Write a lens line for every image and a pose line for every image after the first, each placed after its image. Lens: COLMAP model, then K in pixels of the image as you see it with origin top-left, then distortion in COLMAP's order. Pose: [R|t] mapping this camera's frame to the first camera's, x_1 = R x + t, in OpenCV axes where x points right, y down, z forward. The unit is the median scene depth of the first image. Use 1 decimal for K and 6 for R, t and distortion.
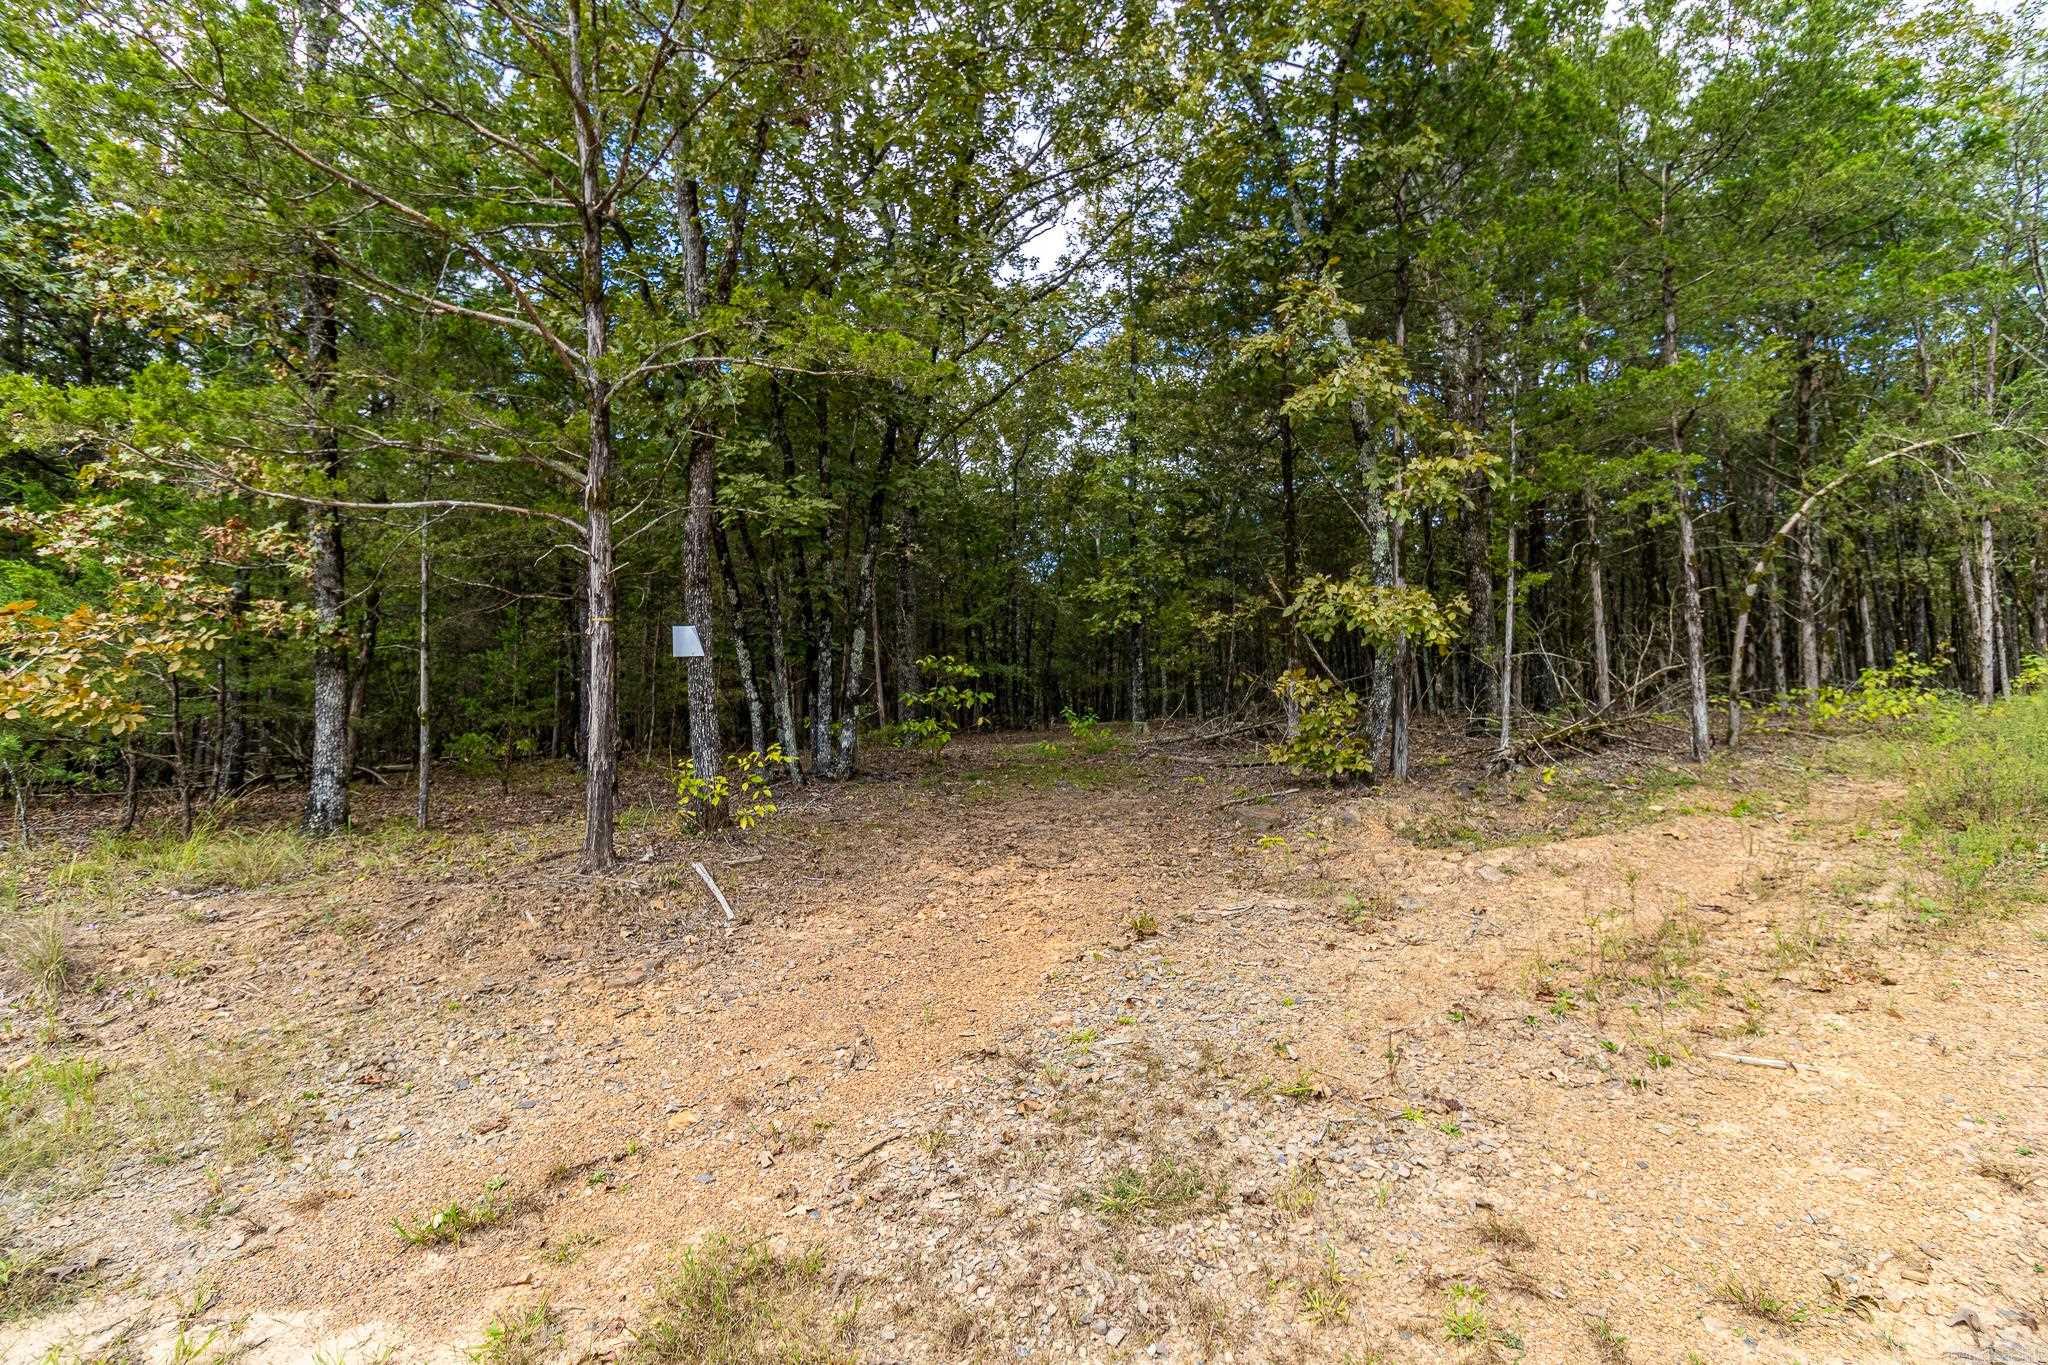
lens RADIAL K [[956.6, 0, 1027.5], [0, 956.6, 672.1], [0, 0, 1]] dist [0.022226, -0.002595]
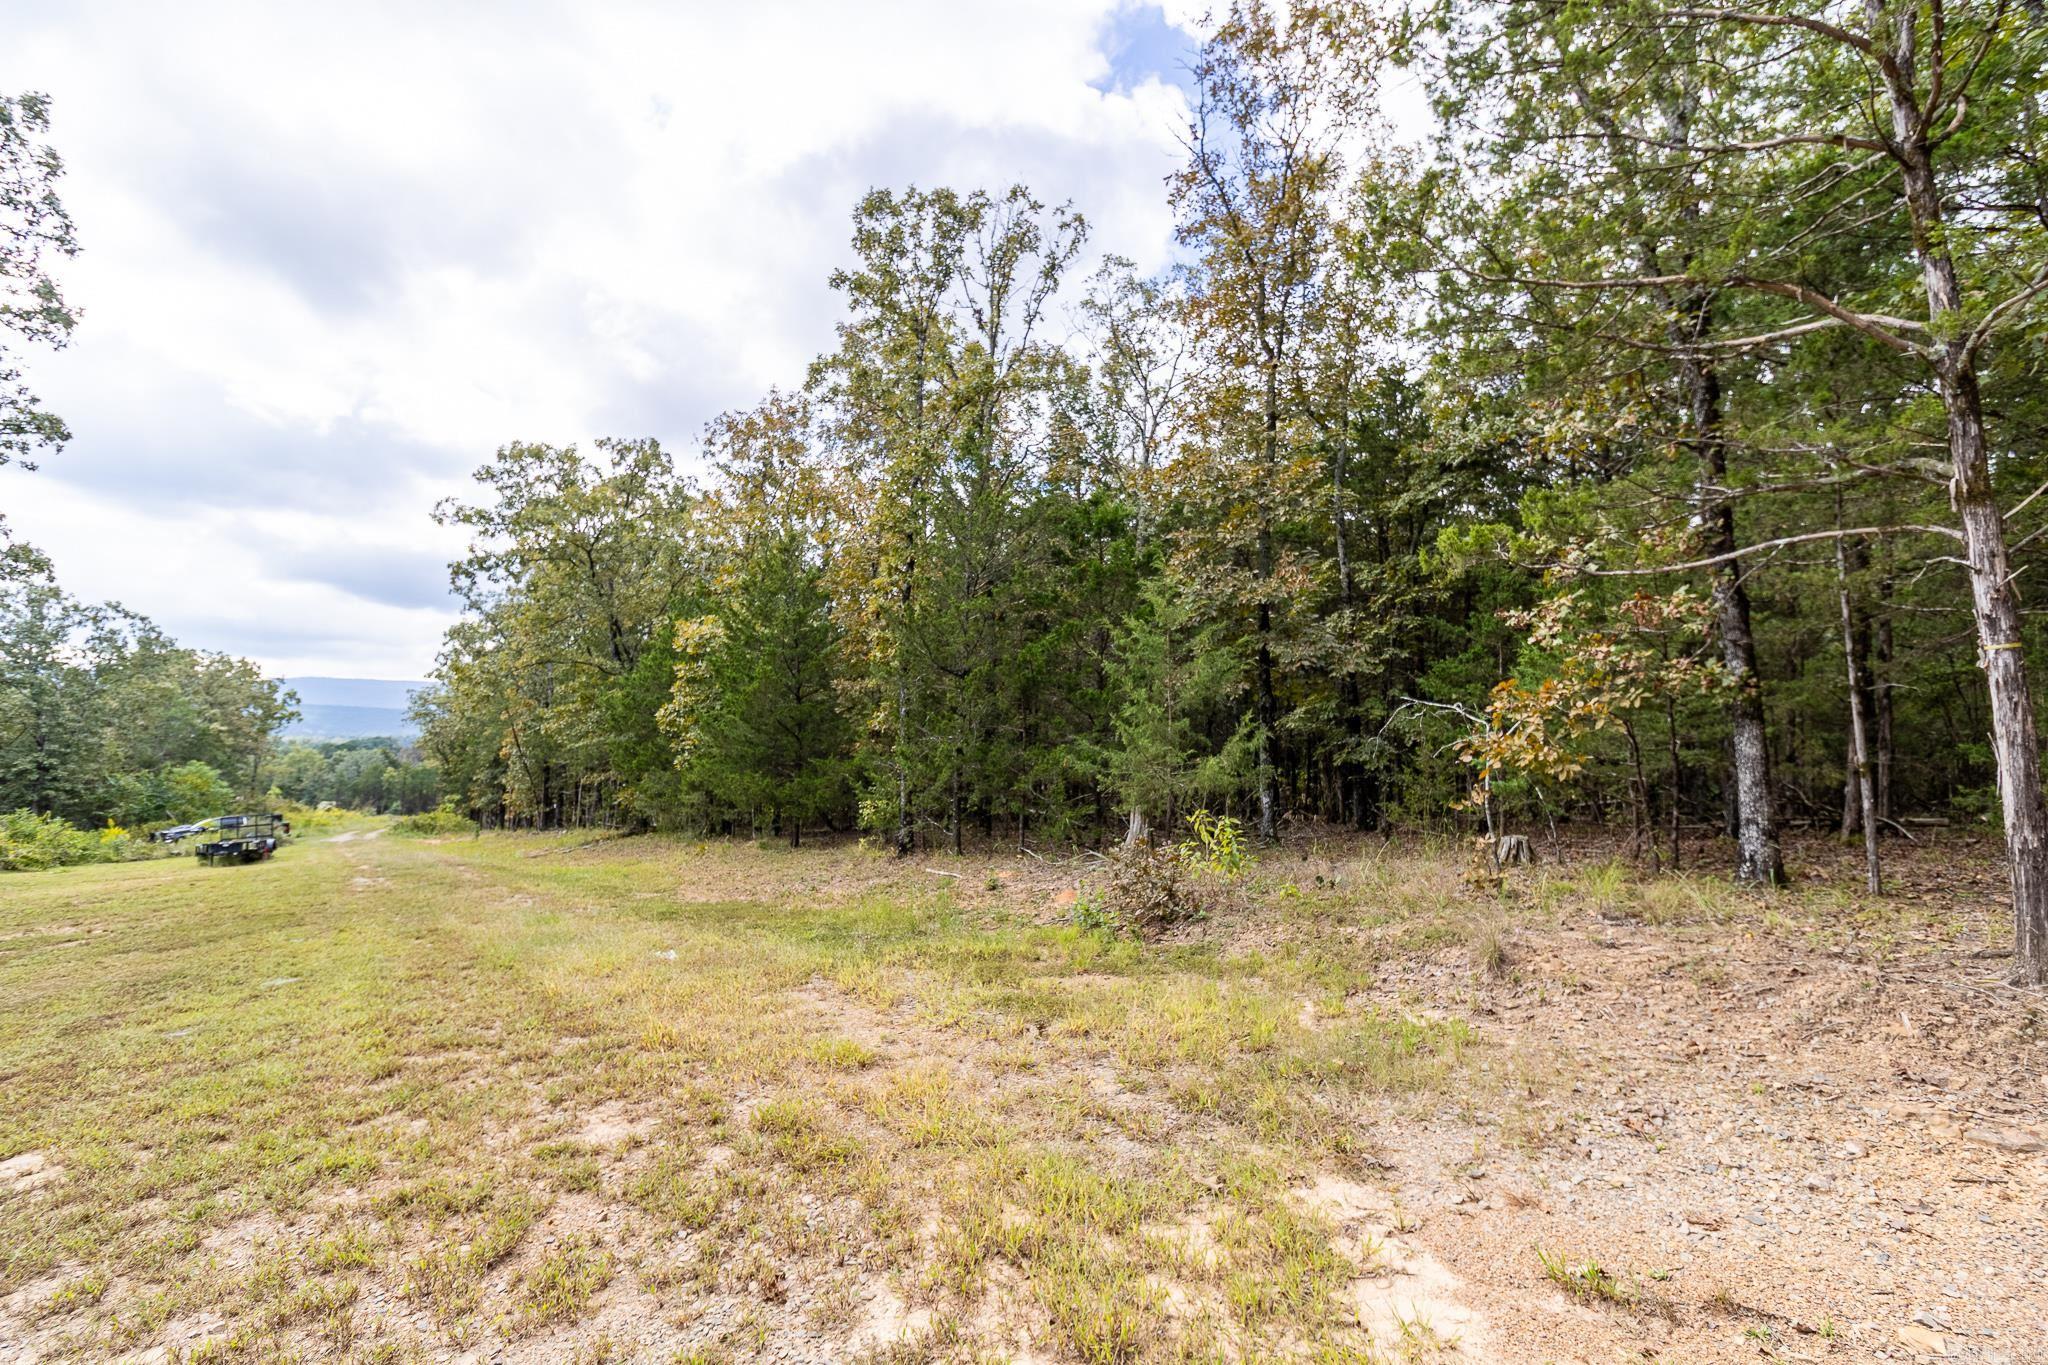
lens RADIAL K [[956.6, 0, 1051.5], [0, 956.6, 673.0], [0, 0, 1]] dist [0.022226, -0.002595]
pose [[0.189008, -0.083606, -0.978410, 0.164720], [0.045435, 0.996046, -0.076336, -0.009401], [0.980924, -0.030026, 0.192059, 0.120932]]
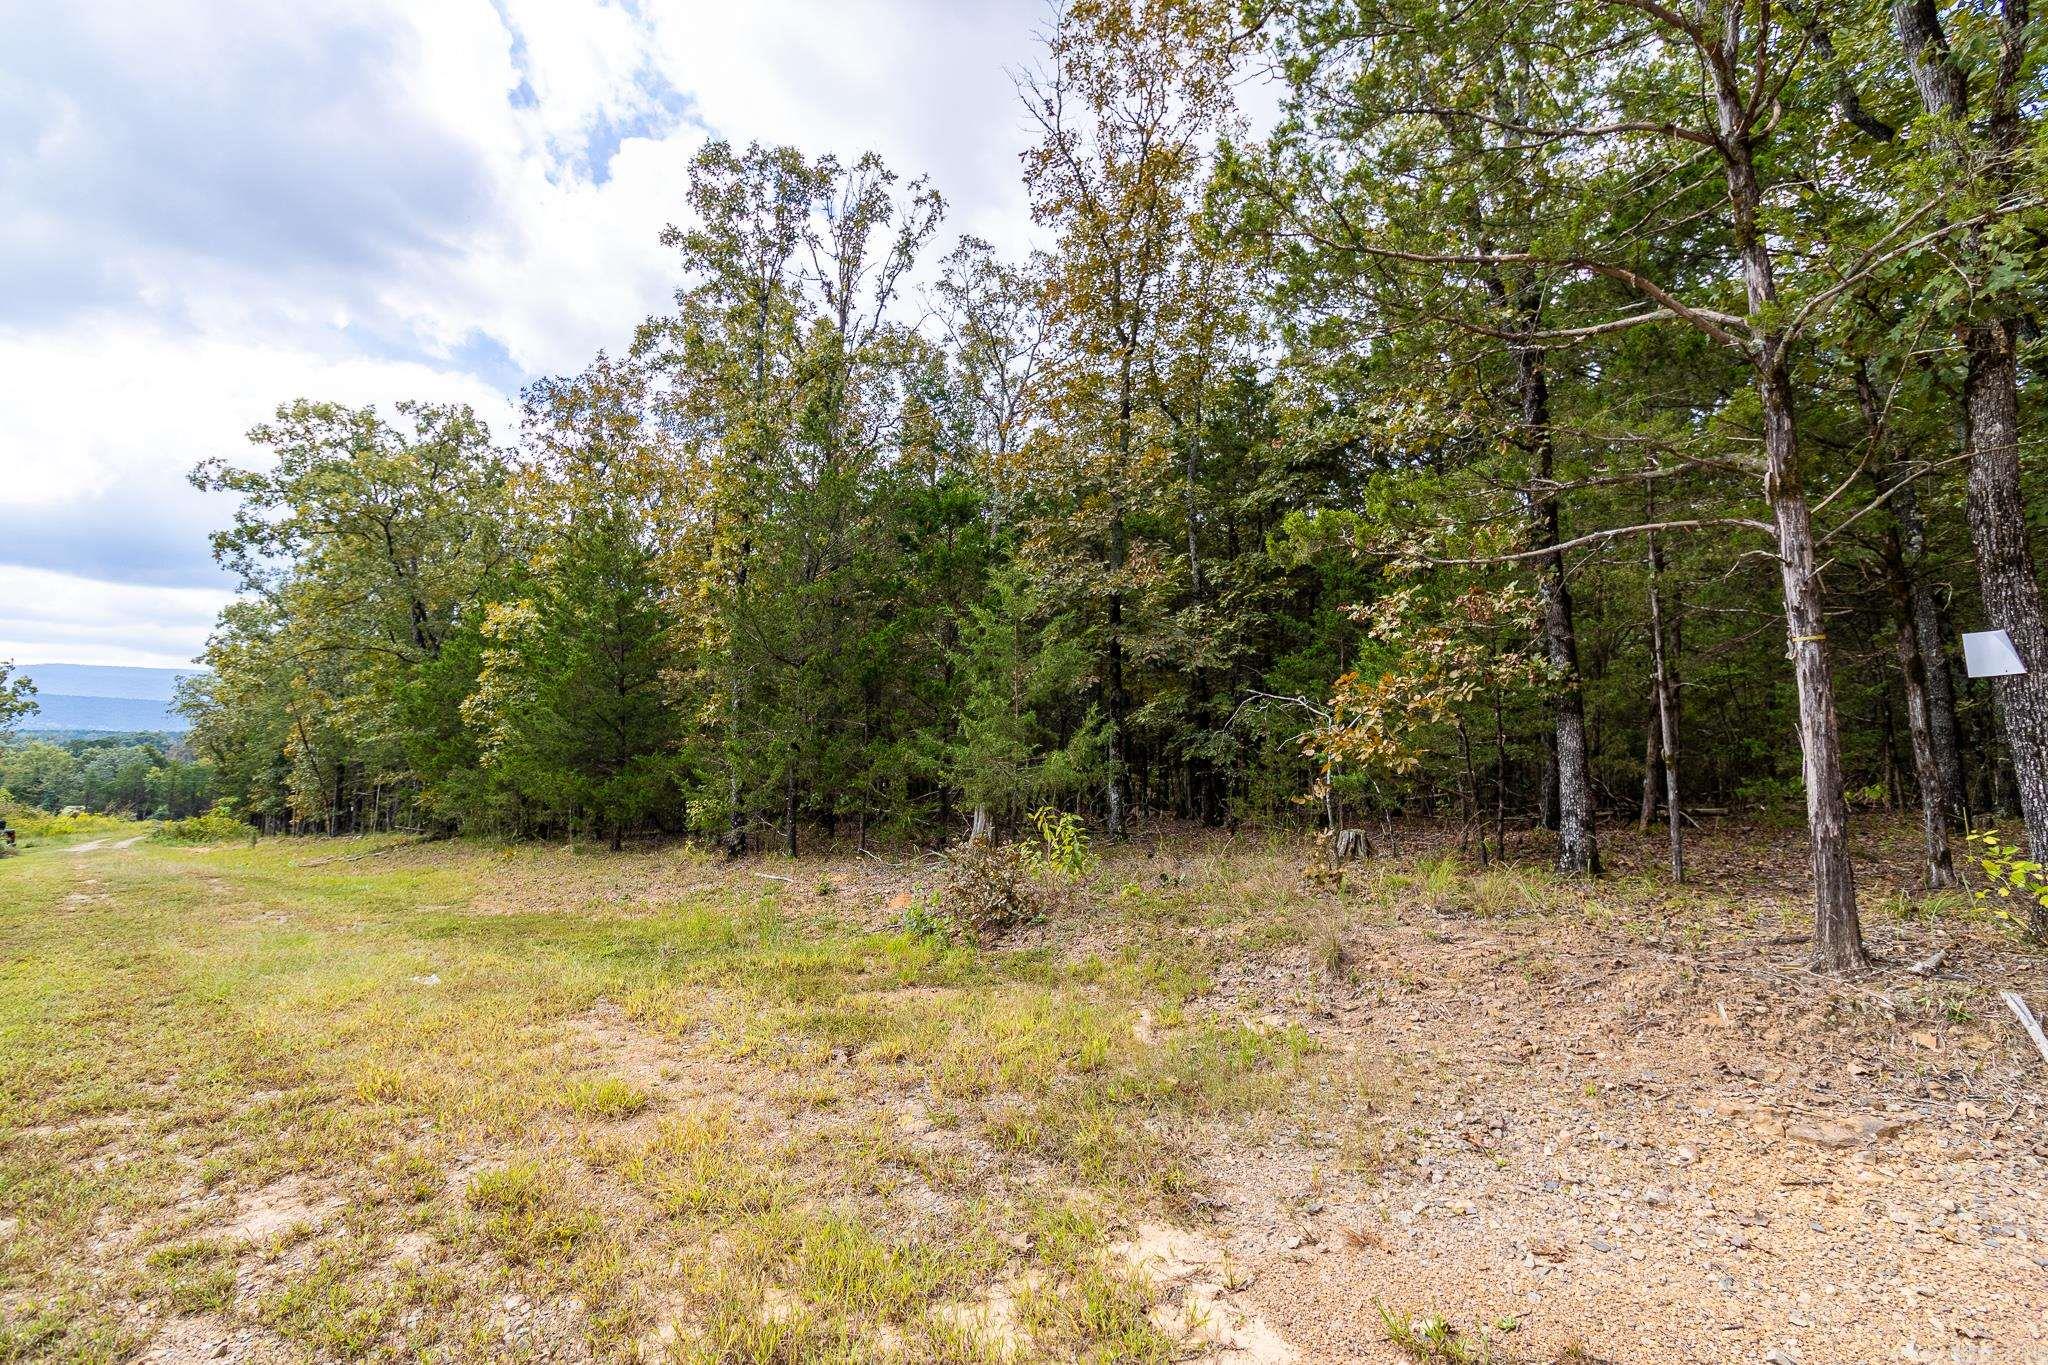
lens RADIAL K [[956.6, 0, 1053.1], [0, 956.6, 670.4], [0, 0, 1]] dist [0.022226, -0.002595]
pose [[0.330902, -0.080694, -0.940209, 0.083873], [0.042847, 0.996594, -0.070454, -0.000712], [0.942692, -0.016972, 0.333233, 0.174054]]
